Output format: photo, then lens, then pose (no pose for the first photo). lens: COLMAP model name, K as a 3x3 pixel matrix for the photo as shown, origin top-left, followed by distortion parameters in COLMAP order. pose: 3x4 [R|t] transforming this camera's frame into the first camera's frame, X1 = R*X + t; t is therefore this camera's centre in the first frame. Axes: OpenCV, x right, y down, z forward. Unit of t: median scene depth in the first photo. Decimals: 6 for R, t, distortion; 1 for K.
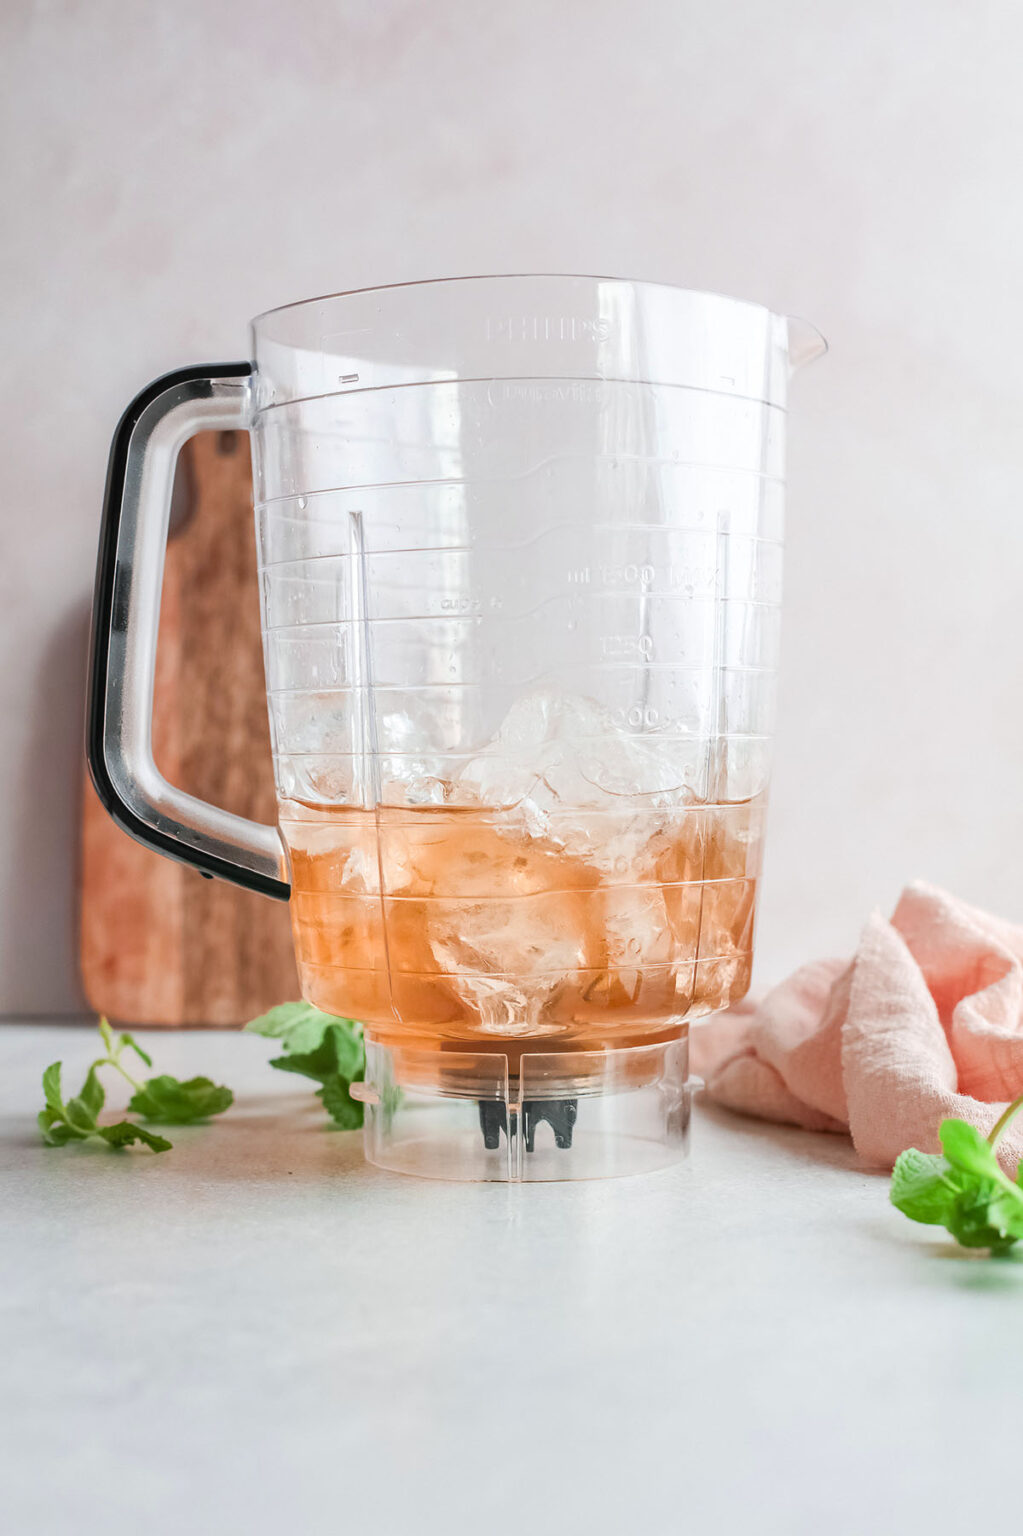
lens RADIAL K [[2334.6, 0, 511.5], [0, 2334.6, 768.0], [0, 0, 1]] dist [-0.181203, -0.046544]
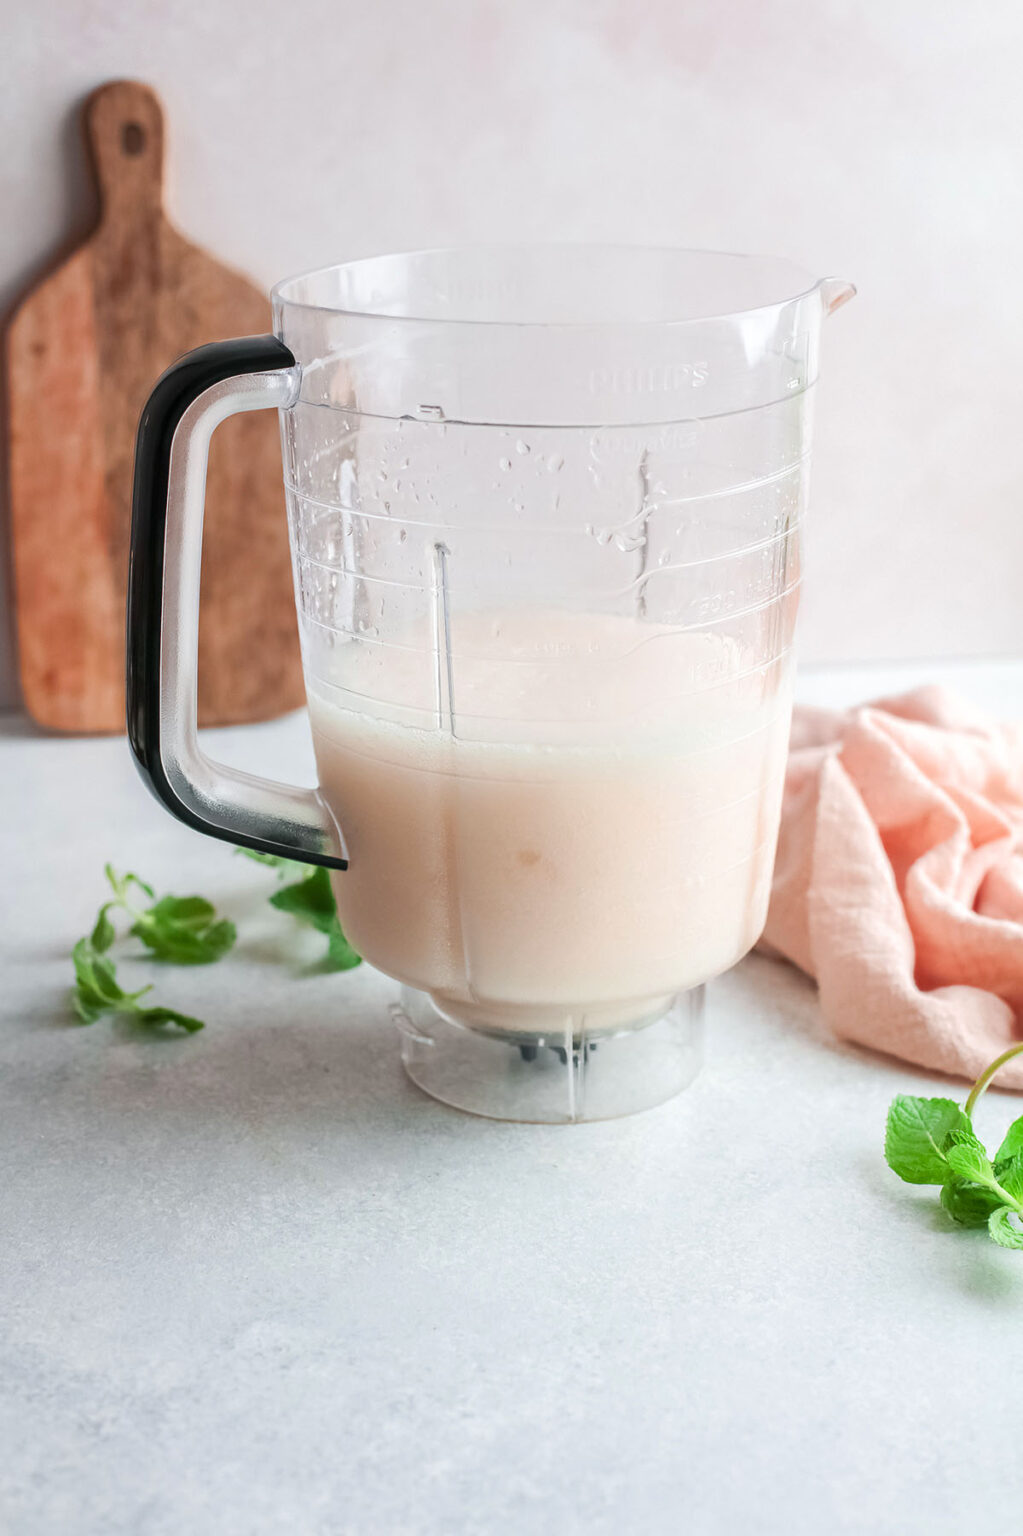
lens RADIAL K [[2334.6, 0, 511.5], [0, 2334.6, 768.0], [0, 0, 1]] dist [-0.181203, -0.046544]
pose [[0.993469, -0.037831, 0.107652, -0.113275], [-0.000422, 0.942213, 0.335014, -0.310586], [-0.114105, -0.332872, 0.936043, -0.002312]]
